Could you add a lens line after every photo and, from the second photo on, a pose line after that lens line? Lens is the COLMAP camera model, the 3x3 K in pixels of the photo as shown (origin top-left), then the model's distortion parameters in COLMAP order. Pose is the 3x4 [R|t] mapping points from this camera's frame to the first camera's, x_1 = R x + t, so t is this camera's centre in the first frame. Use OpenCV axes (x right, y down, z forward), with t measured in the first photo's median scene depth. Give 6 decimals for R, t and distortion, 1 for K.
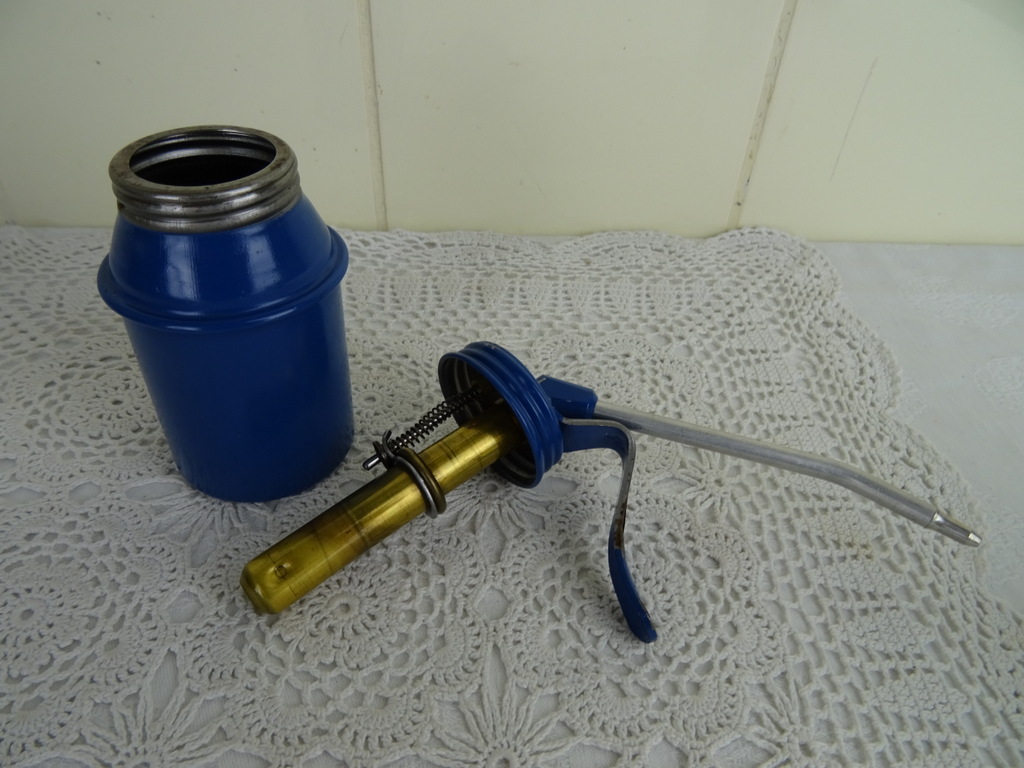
lens RADIAL K [[727.4, 0, 507.3], [0, 727.4, 382.3], [0, 0, 1]] dist [0.015114, -0.036204]
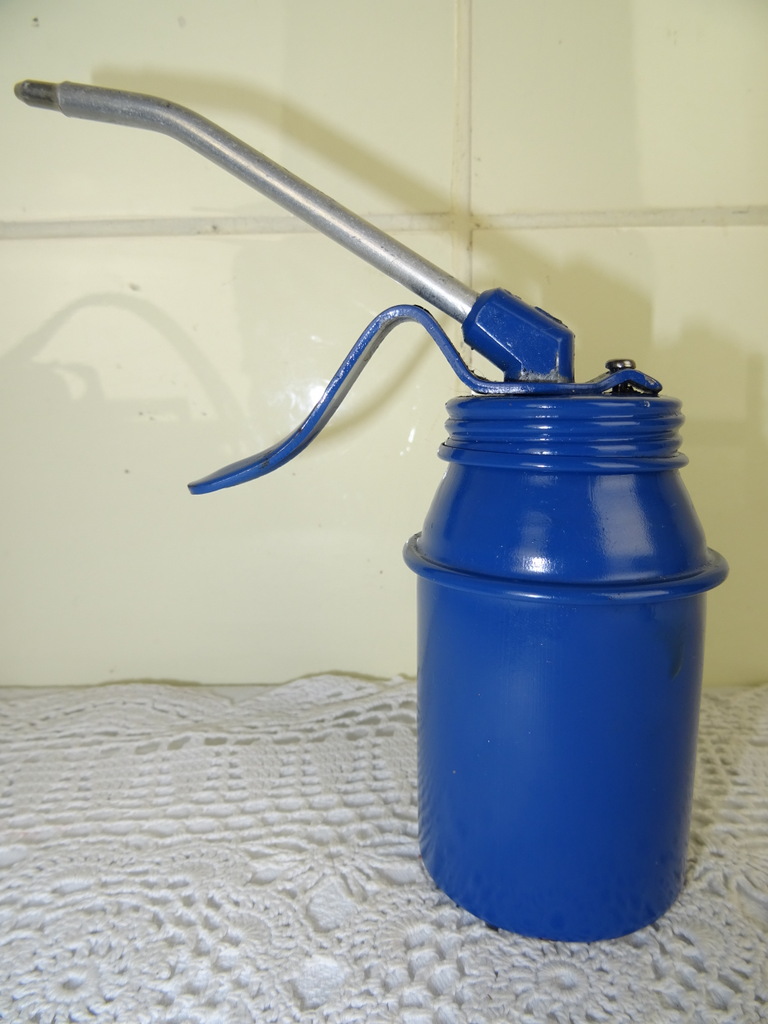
lens RADIAL K [[727.4, 0, 379.1], [0, 727.4, 508.0], [0, 0, 1]] dist [0.015114, -0.036204]
pose [[0.995594, -0.044128, -0.082742, -0.220236], [-0.002401, 0.870076, -0.492912, -0.010252], [0.093743, 0.490939, 0.866136, 0.346314]]
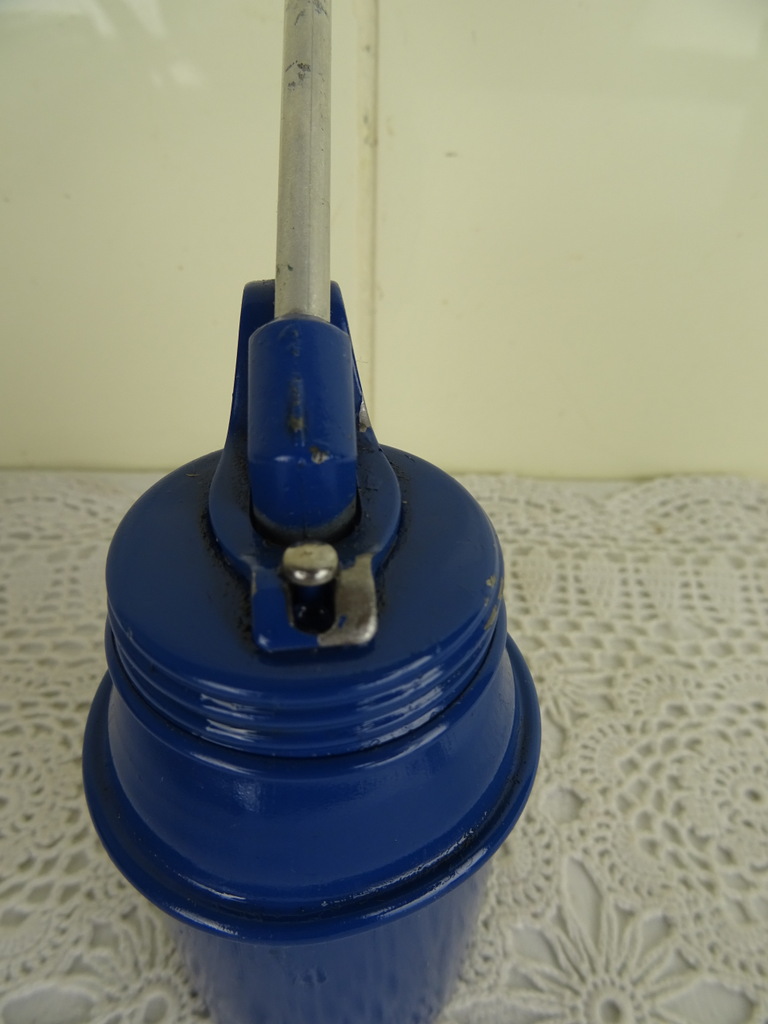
lens RADIAL K [[727.4, 0, 387.8], [0, 727.4, 512.5], [0, 0, 1]] dist [0.015114, -0.036204]
pose [[0.998780, 0.012324, -0.047817, -0.134475], [-0.012880, 0.999853, -0.011331, -0.188859], [0.047670, 0.011933, 0.998792, 0.304451]]
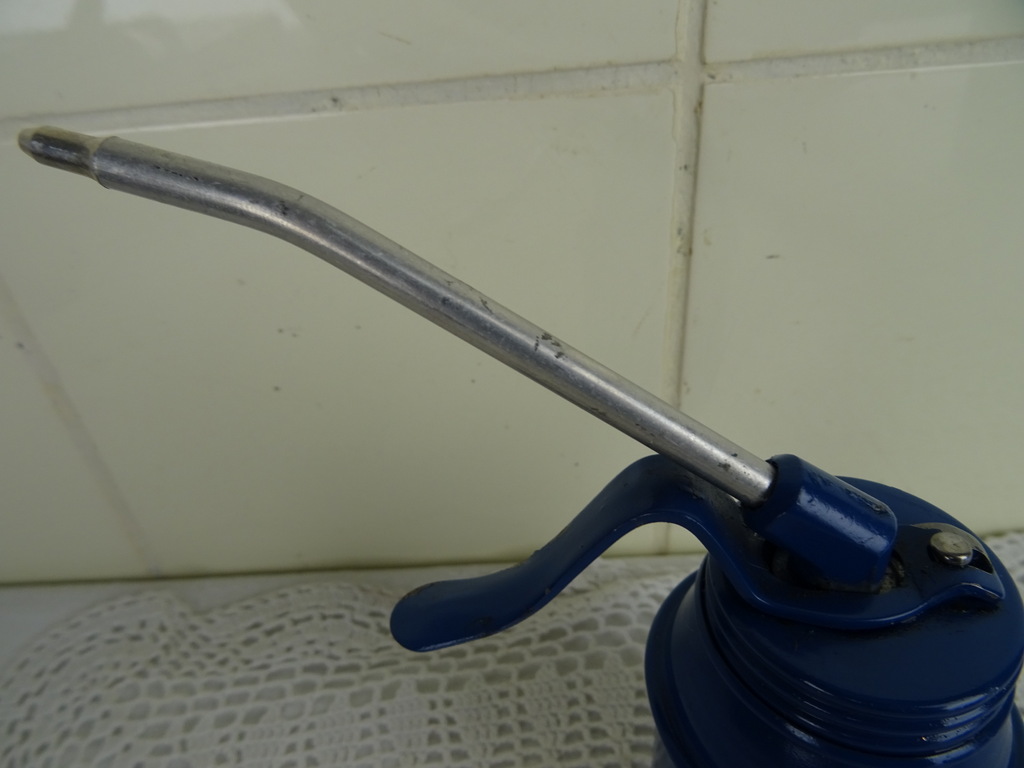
lens RADIAL K [[727.4, 0, 510.9], [0, 727.4, 375.8], [0, 0, 1]] dist [0.015114, -0.036204]
pose [[0.991728, -0.064347, -0.111062, -0.266594], [0.056424, 0.995729, -0.073071, -0.389756], [0.115290, 0.066200, 0.991124, 0.344470]]
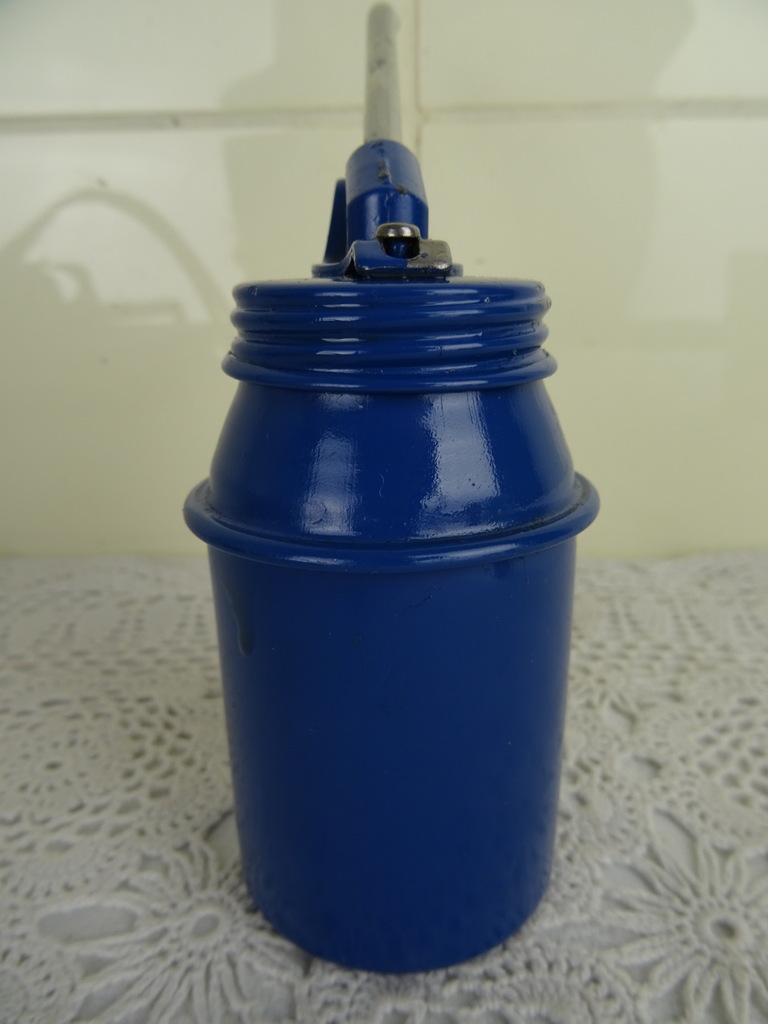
lens RADIAL K [[727.4, 0, 386.2], [0, 727.4, 502.0], [0, 0, 1]] dist [0.015114, -0.036204]
pose [[0.995226, -0.031601, -0.092339, -0.151379], [-0.006963, 0.920726, -0.390147, 0.051539], [0.097348, 0.388927, 0.916111, 0.298997]]
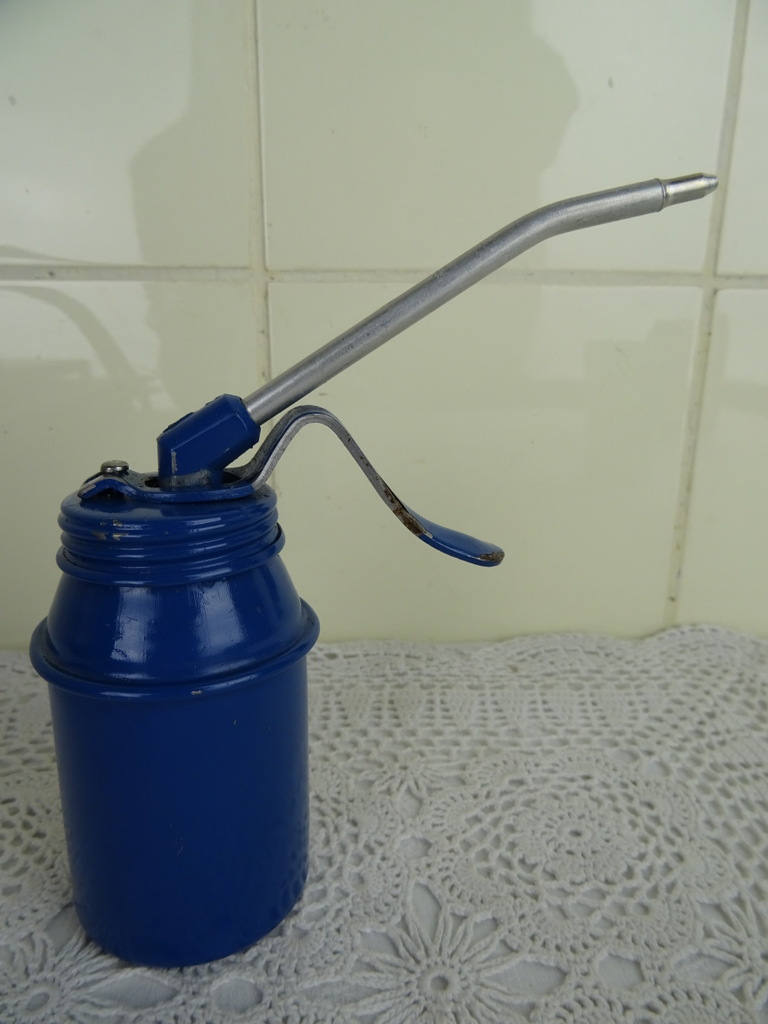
lens RADIAL K [[727.4, 0, 380.0], [0, 727.4, 507.2], [0, 0, 1]] dist [0.015114, -0.036204]
pose [[0.999156, -0.041083, -0.000635, -0.044080], [0.037038, 0.907244, -0.418970, 0.018273], [0.017788, 0.418593, 0.908000, 0.152597]]
